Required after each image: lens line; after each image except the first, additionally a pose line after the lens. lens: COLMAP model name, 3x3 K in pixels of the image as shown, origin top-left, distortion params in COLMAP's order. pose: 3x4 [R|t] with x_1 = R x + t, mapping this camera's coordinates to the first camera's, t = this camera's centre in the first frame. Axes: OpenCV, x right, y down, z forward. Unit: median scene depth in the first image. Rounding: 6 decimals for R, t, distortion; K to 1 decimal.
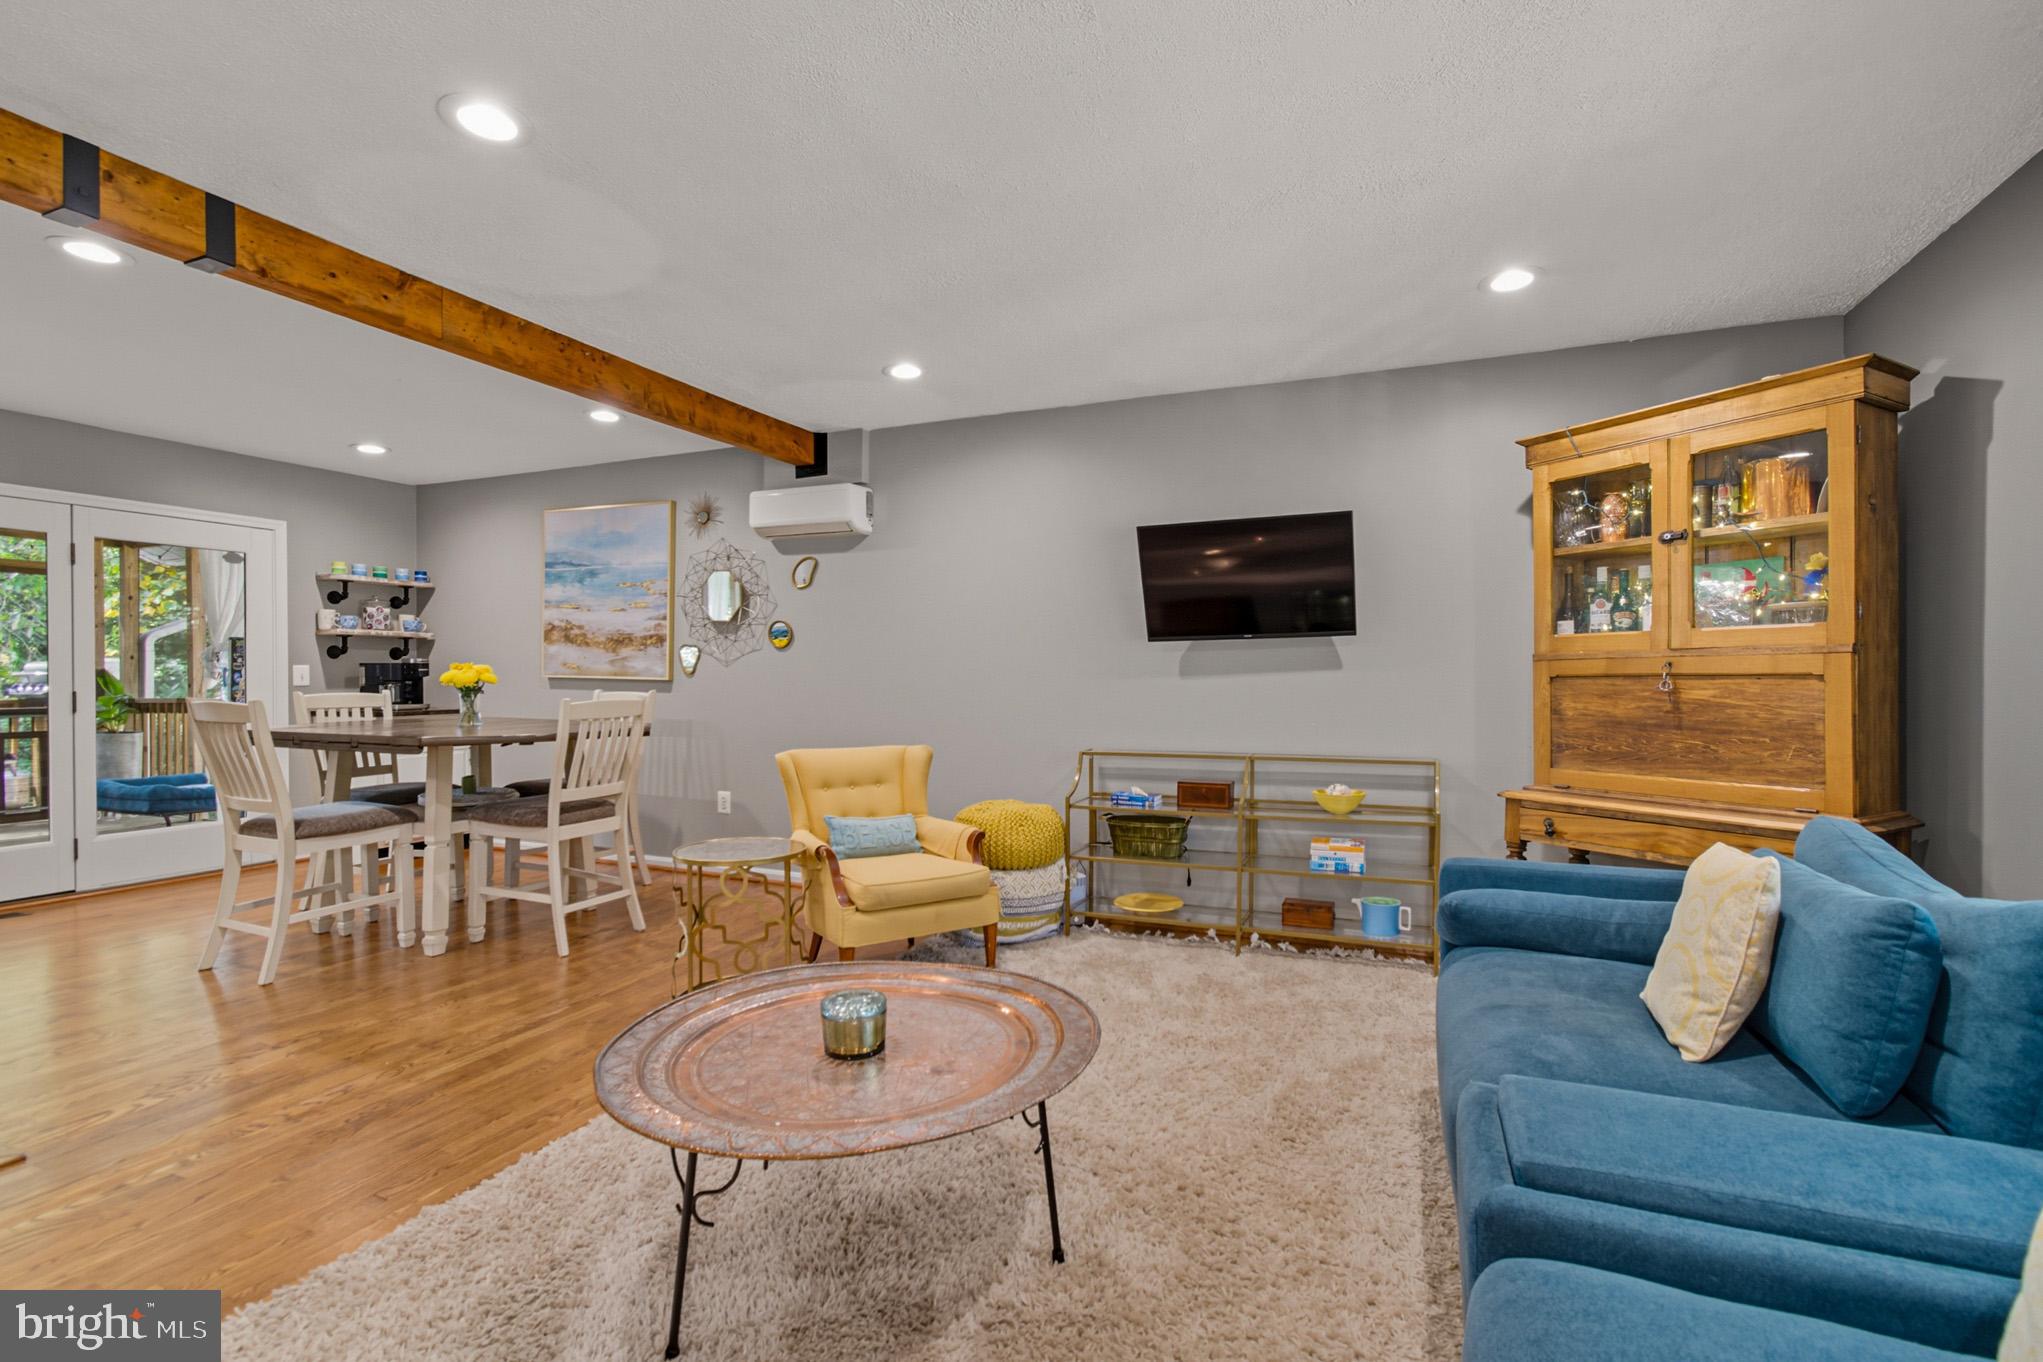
lens RADIAL K [[907.3, 0, 1043.9], [0, 907.3, 688.4], [0, 0, 1]] dist [0.019598, -0.000012]
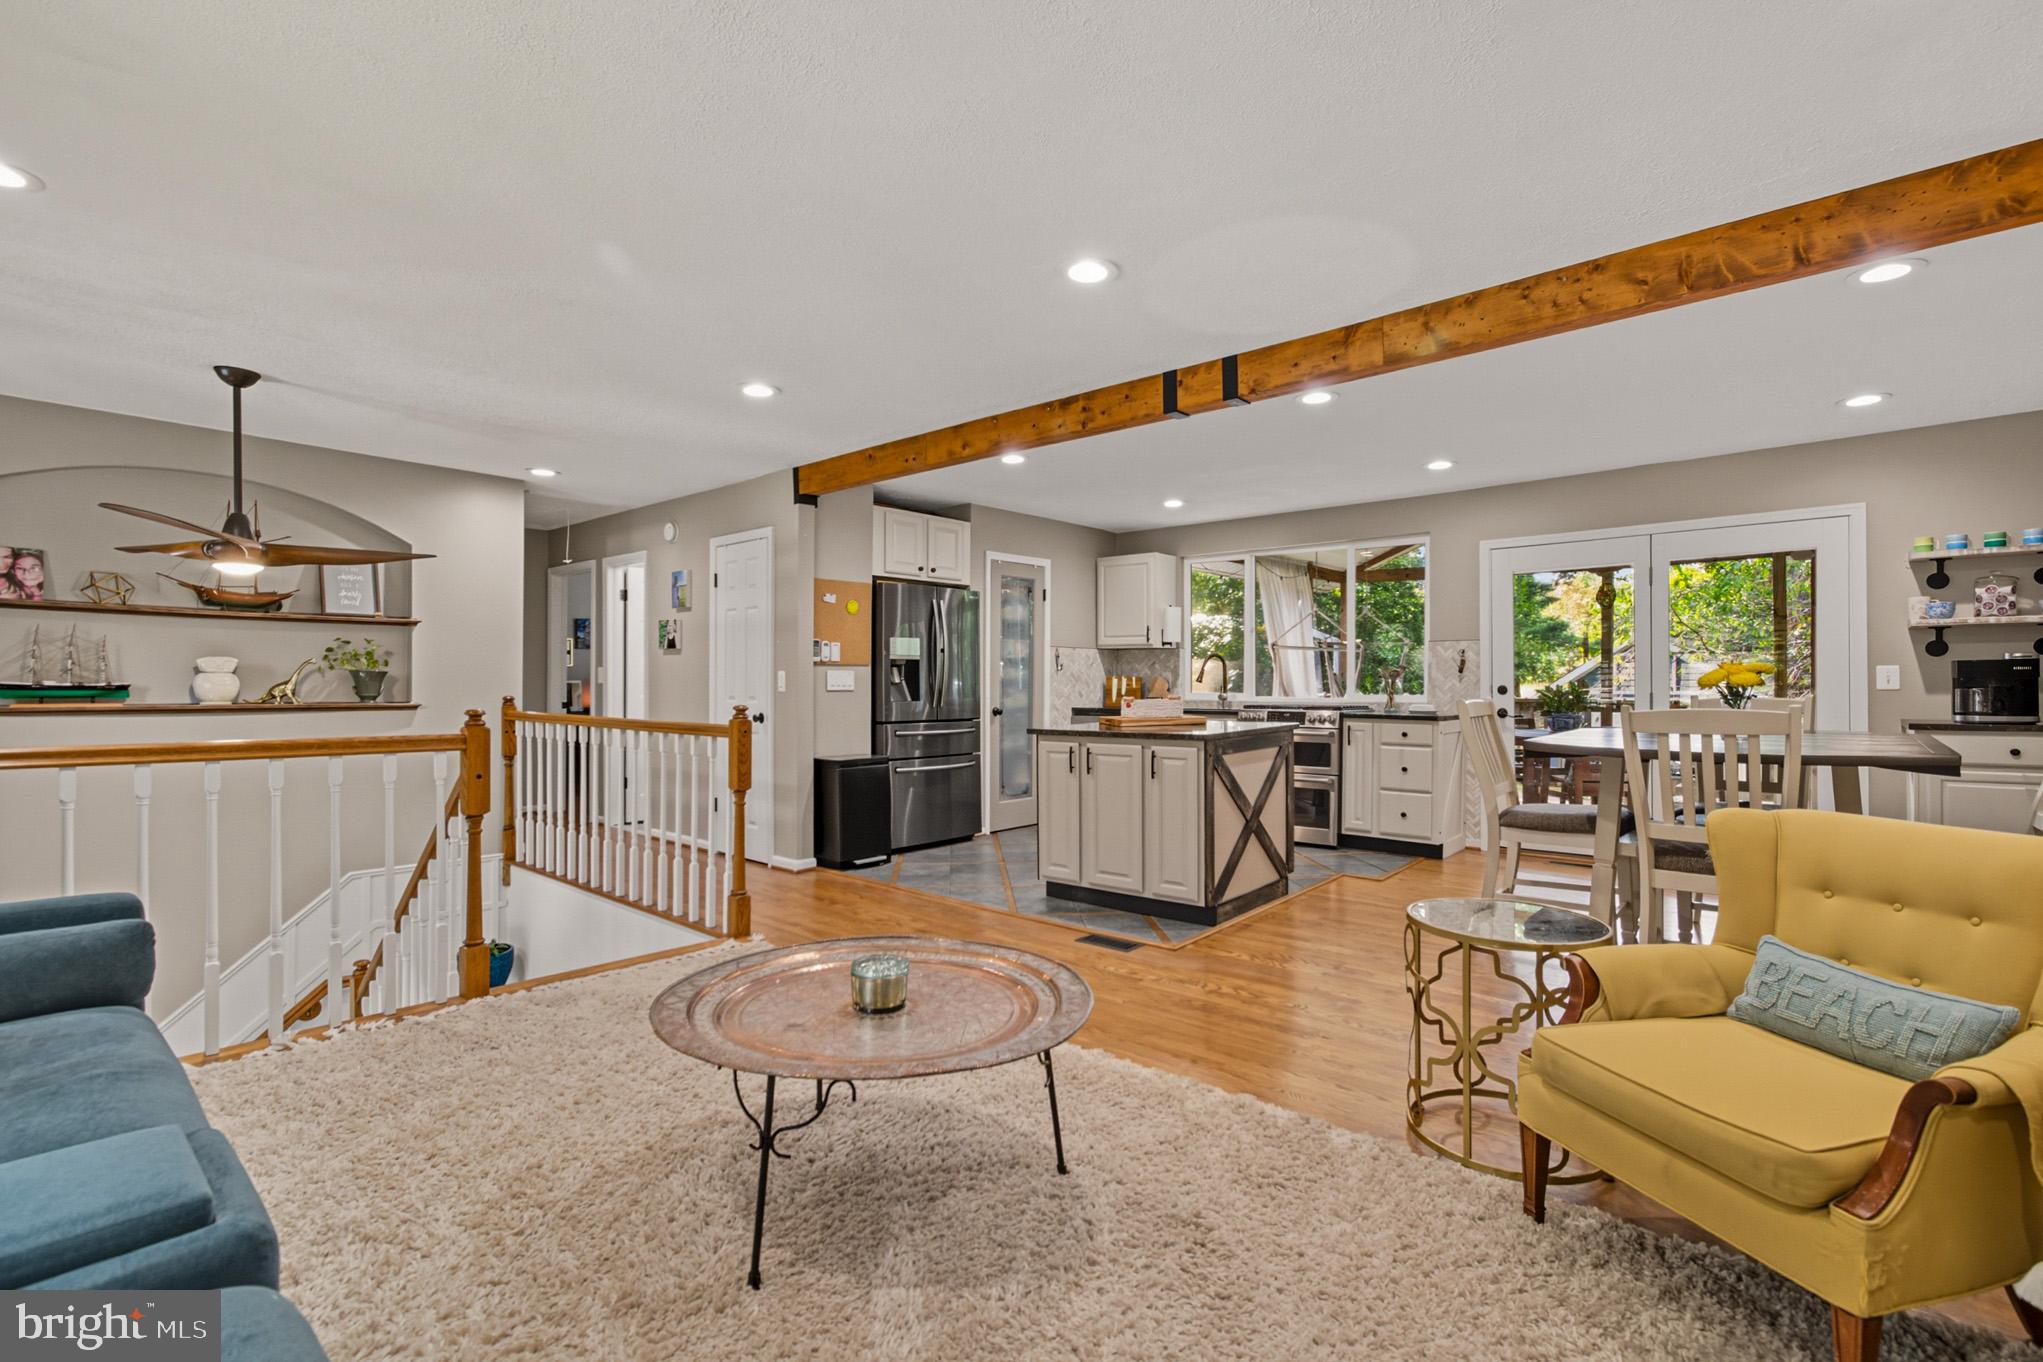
lens RADIAL K [[952.1, 0, 1021.5], [0, 952.1, 681.0], [0, 0, 1]] dist [0.000906, -0.000771]
pose [[-0.334560, -0.004770, -0.942362, 0.527377], [-0.009880, 0.999950, -0.001554, -0.003569], [0.942323, 0.008790, -0.334590, 0.964086]]
